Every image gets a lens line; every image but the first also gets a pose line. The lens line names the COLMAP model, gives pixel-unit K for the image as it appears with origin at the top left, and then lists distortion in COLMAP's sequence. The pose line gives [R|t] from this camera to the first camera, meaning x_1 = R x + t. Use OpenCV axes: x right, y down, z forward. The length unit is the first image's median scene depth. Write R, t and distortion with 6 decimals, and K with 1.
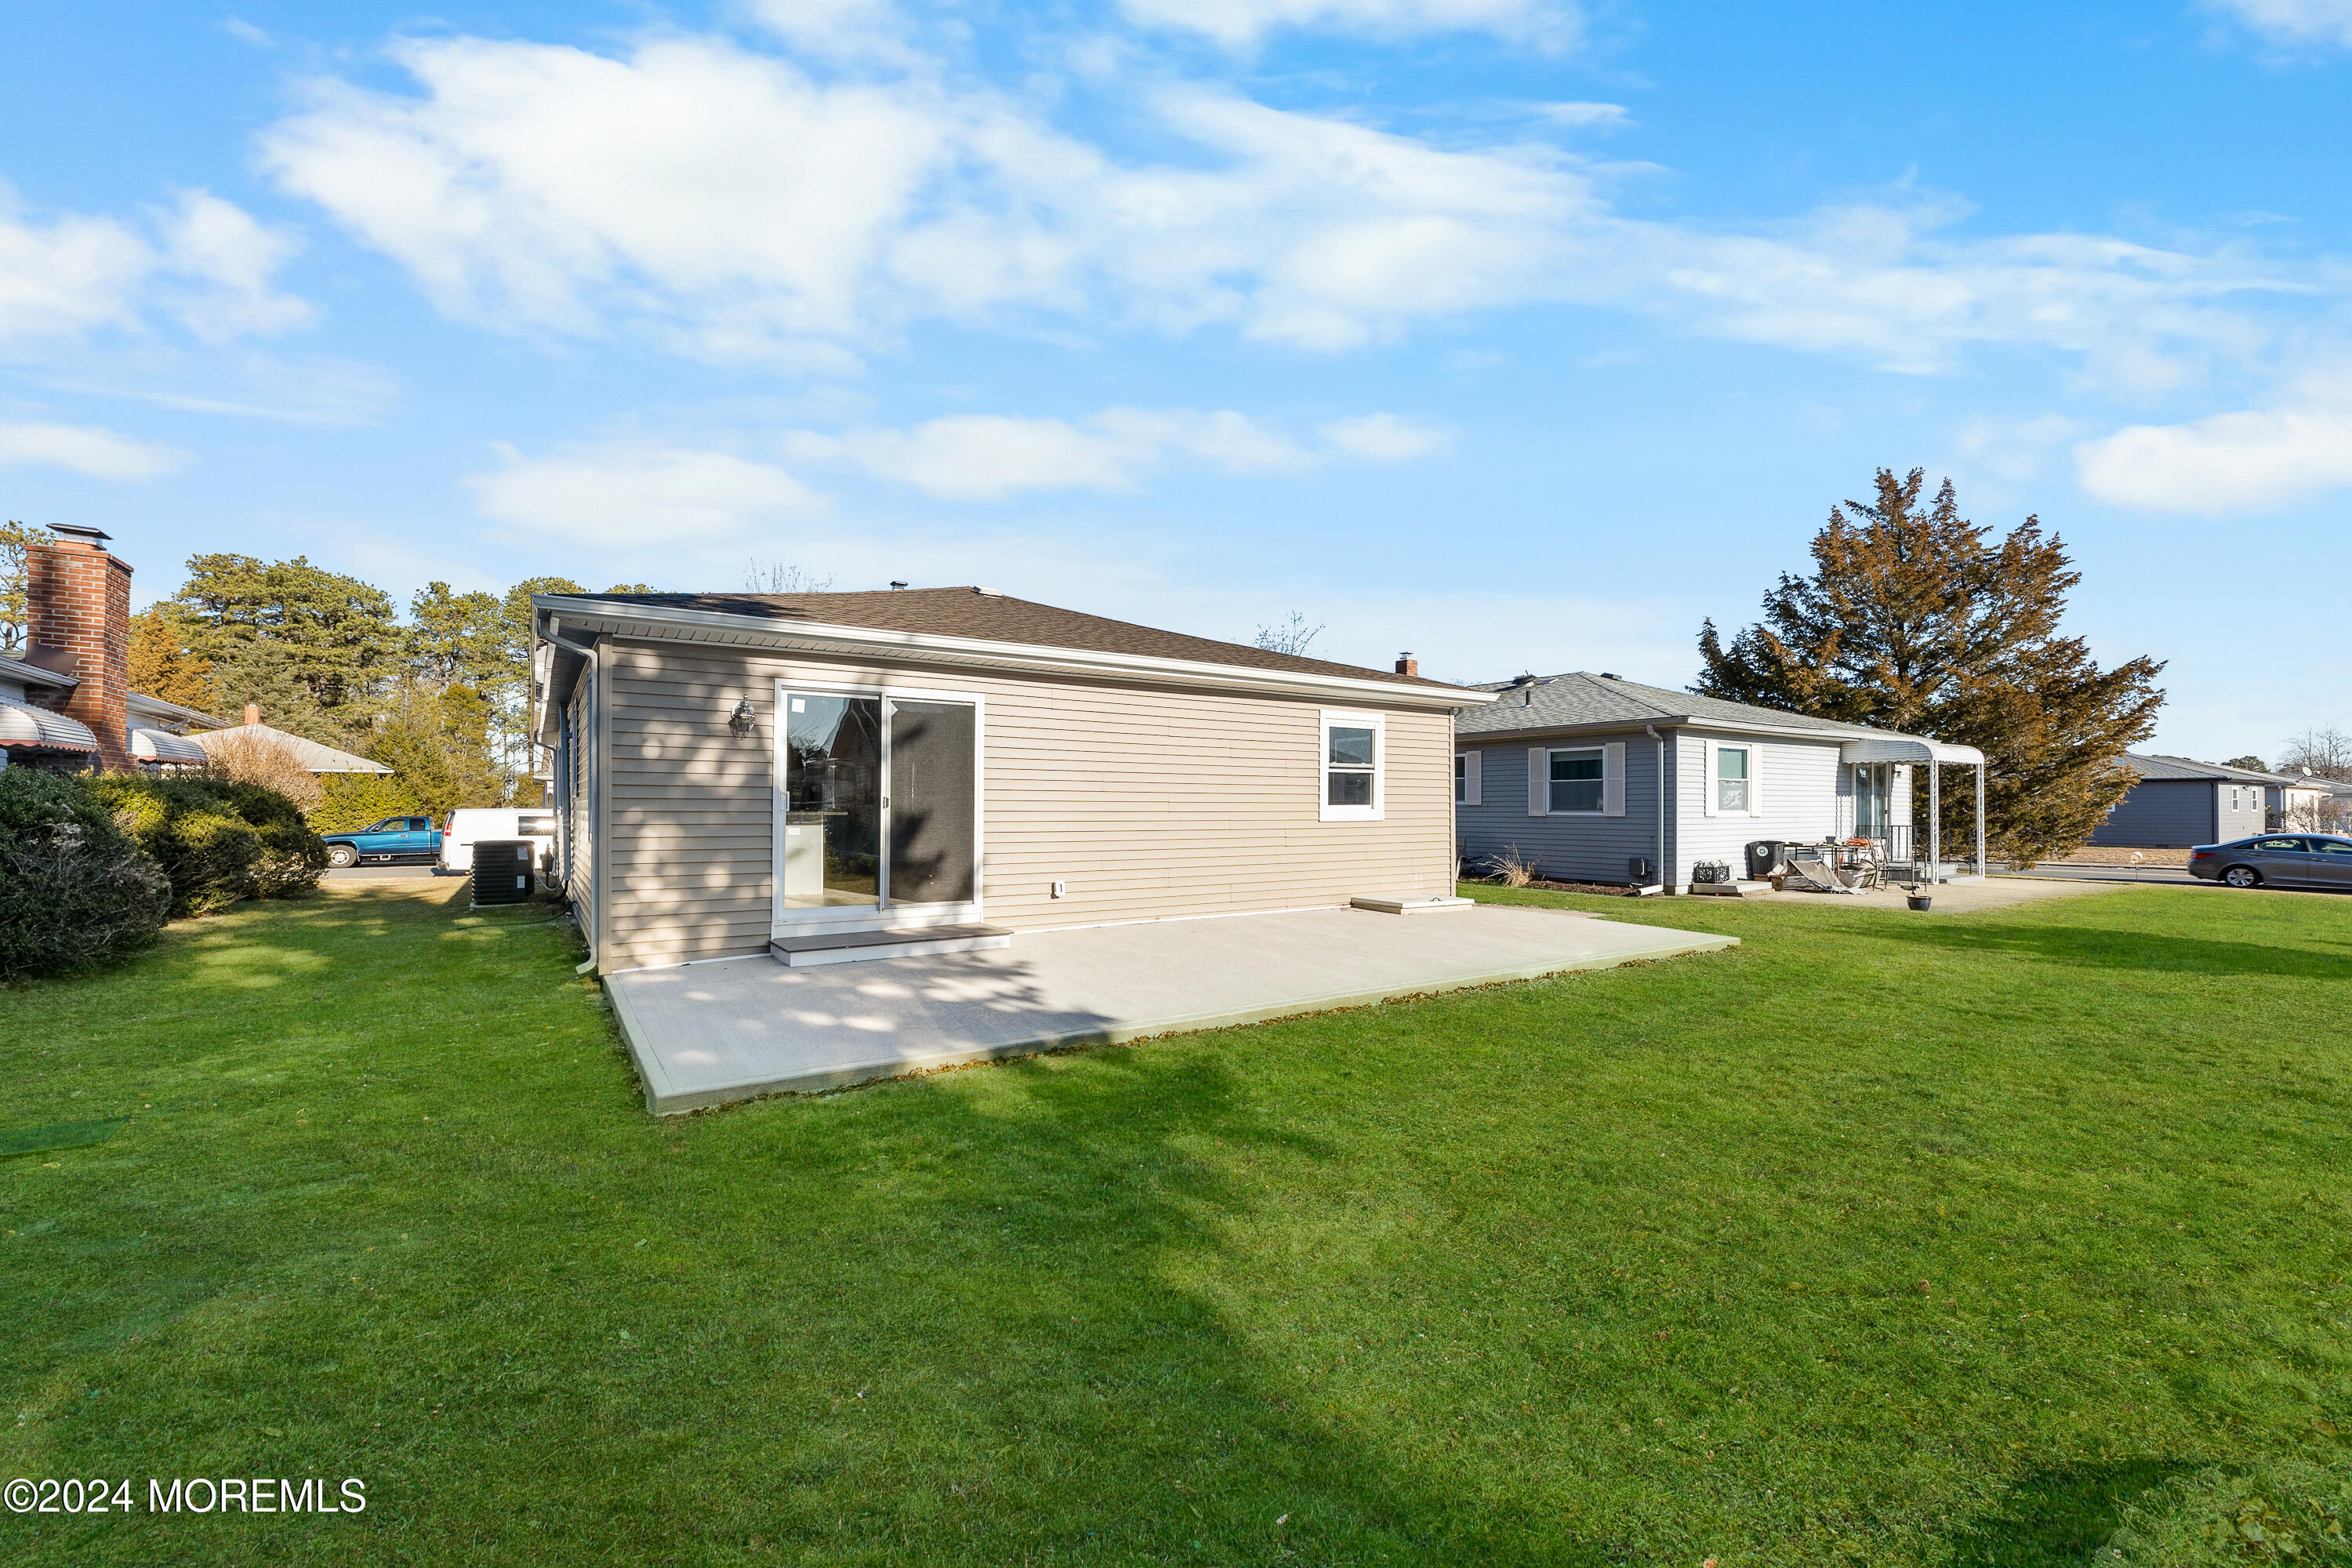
lens RADIAL K [[953.9, 0, 1176.0], [0, 953.9, 784.0], [0, 0, 1]] dist [-0.001499, 0.000190]
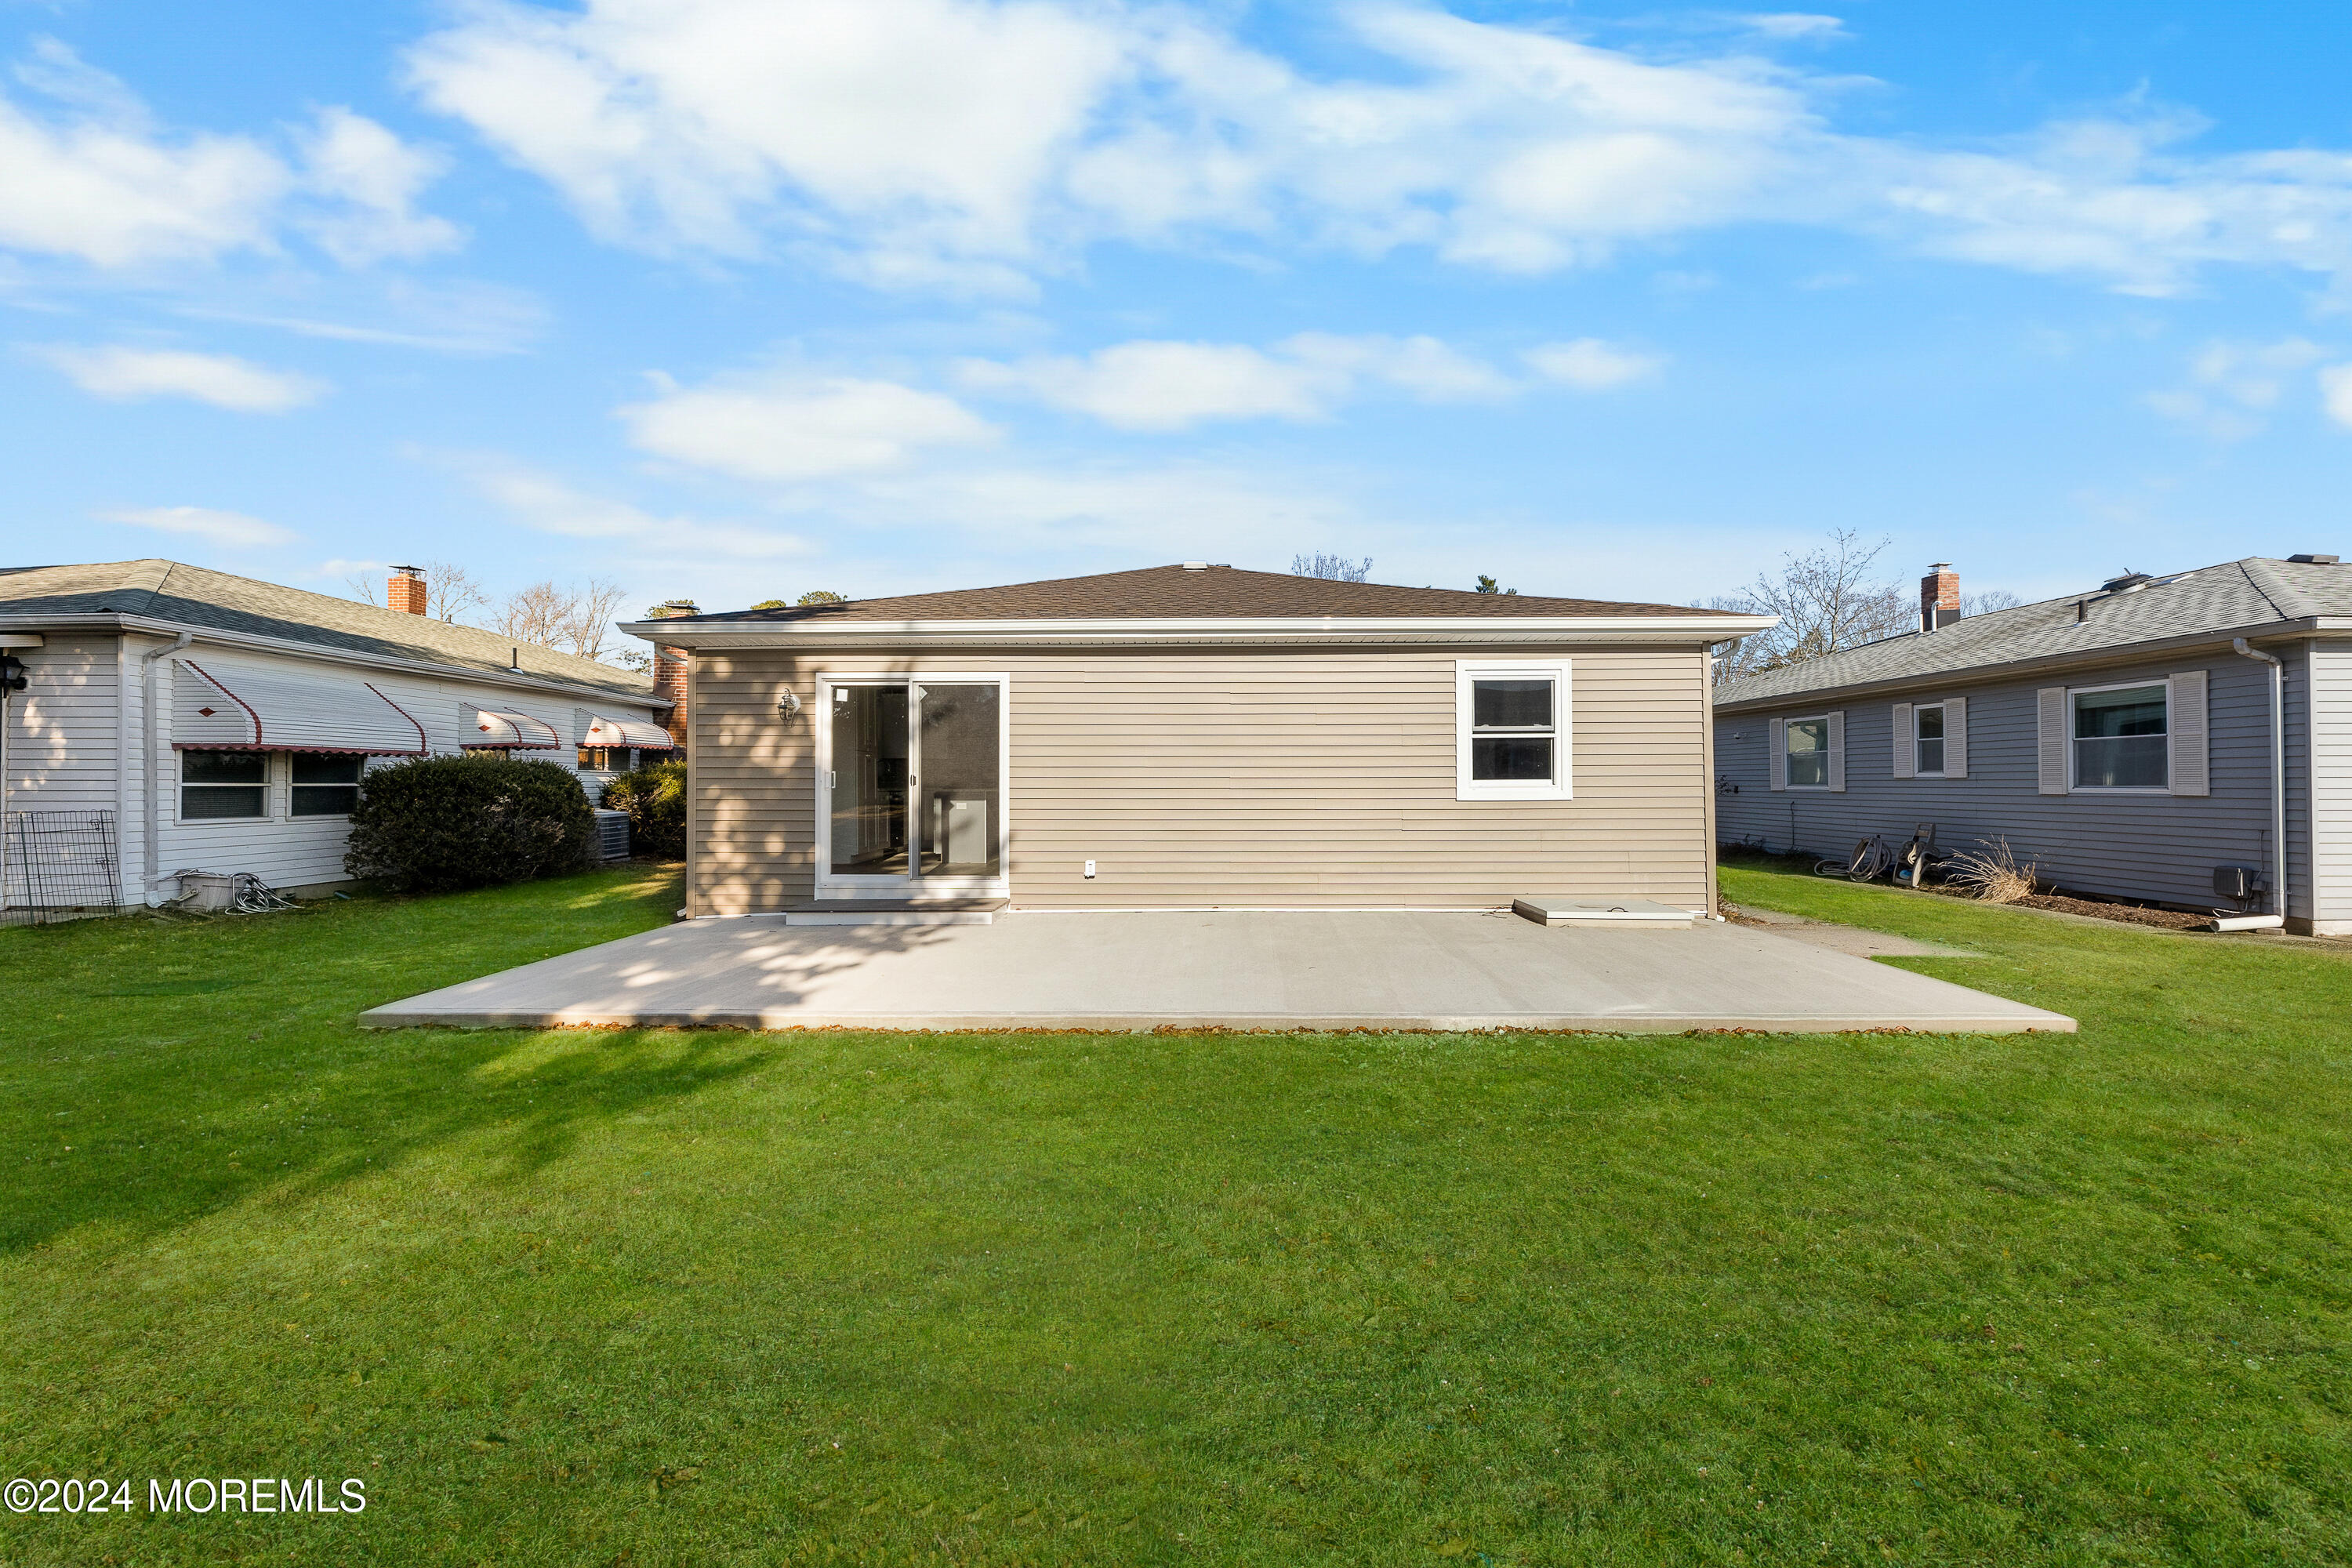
lens RADIAL K [[942.4, 0, 1178.6], [0, 942.4, 758.5], [0, 0, 1]] dist [0.000296, 0.000185]
pose [[0.820929, -0.017745, -0.570755, 0.521651], [0.017380, 0.999830, -0.006088, 0.006254], [0.570766, -0.004922, 0.821098, 0.282057]]
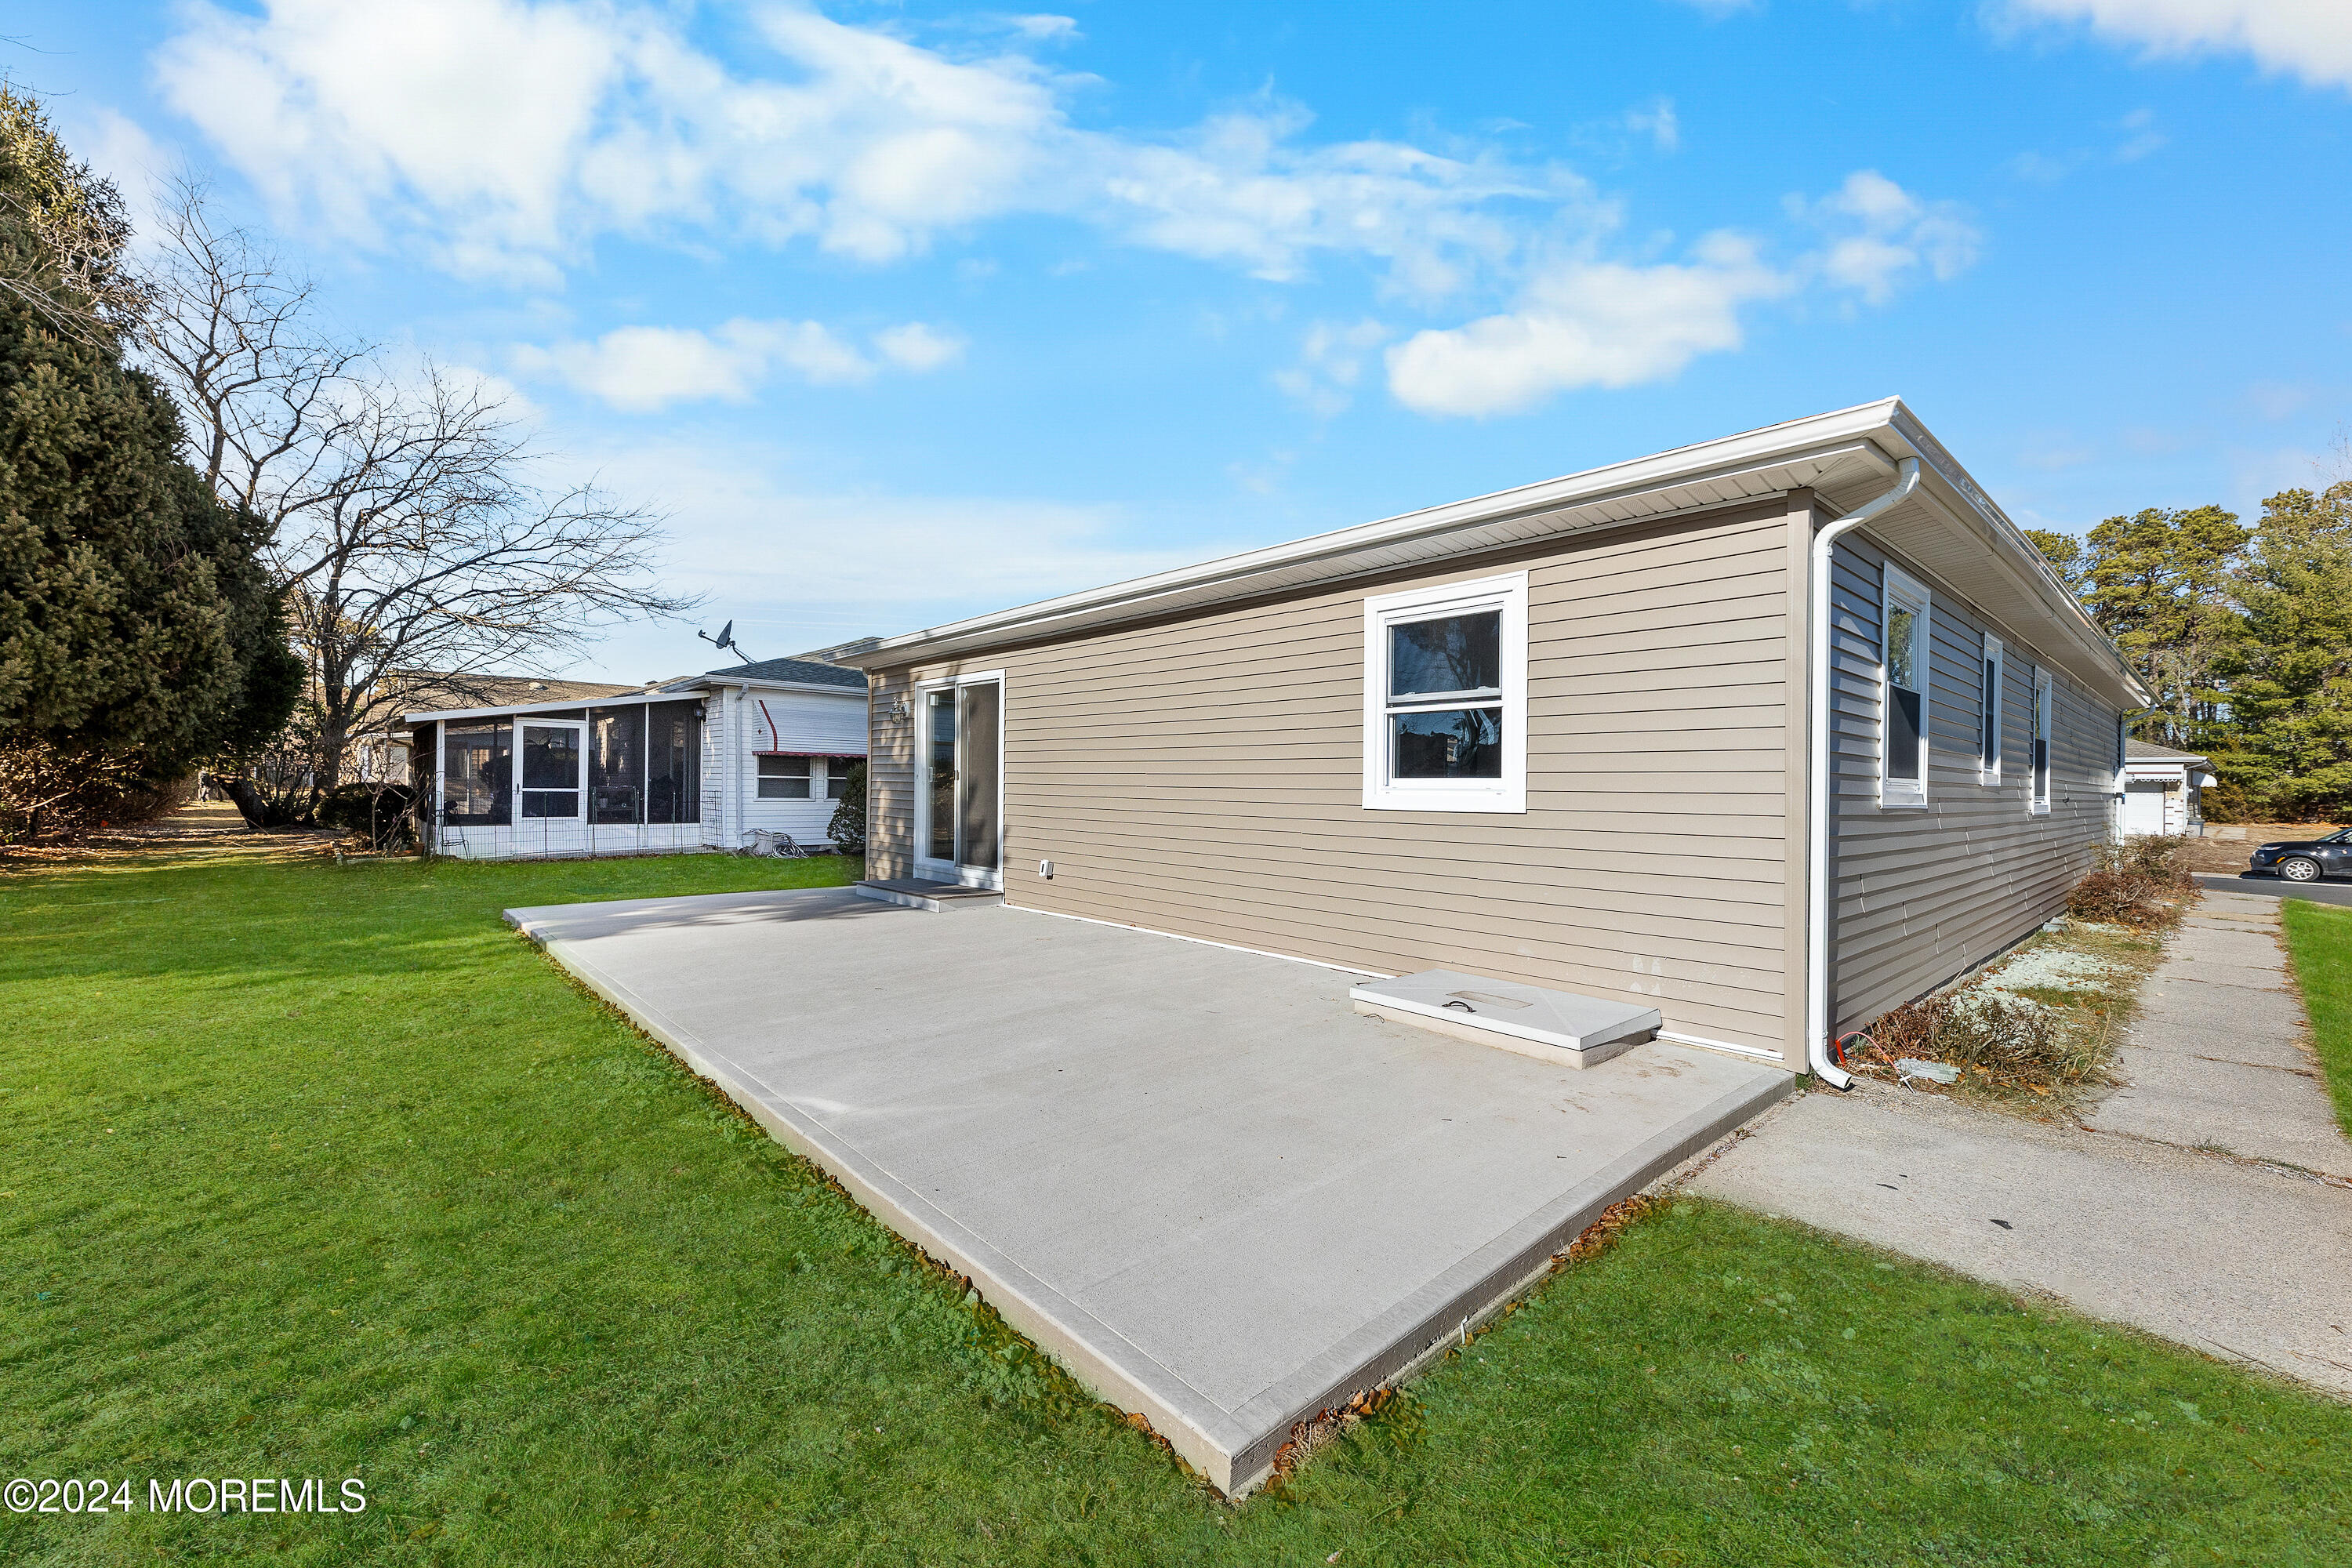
lens RADIAL K [[953.9, 0, 1176.0], [0, 953.9, 784.0], [0, 0, 1]] dist [-0.001499, 0.000190]
pose [[0.140298, -0.000441, -0.990109, 0.845223], [0.010908, 0.999940, 0.001100, 0.030448], [0.990049, -0.010954, 0.140295, 1.045668]]
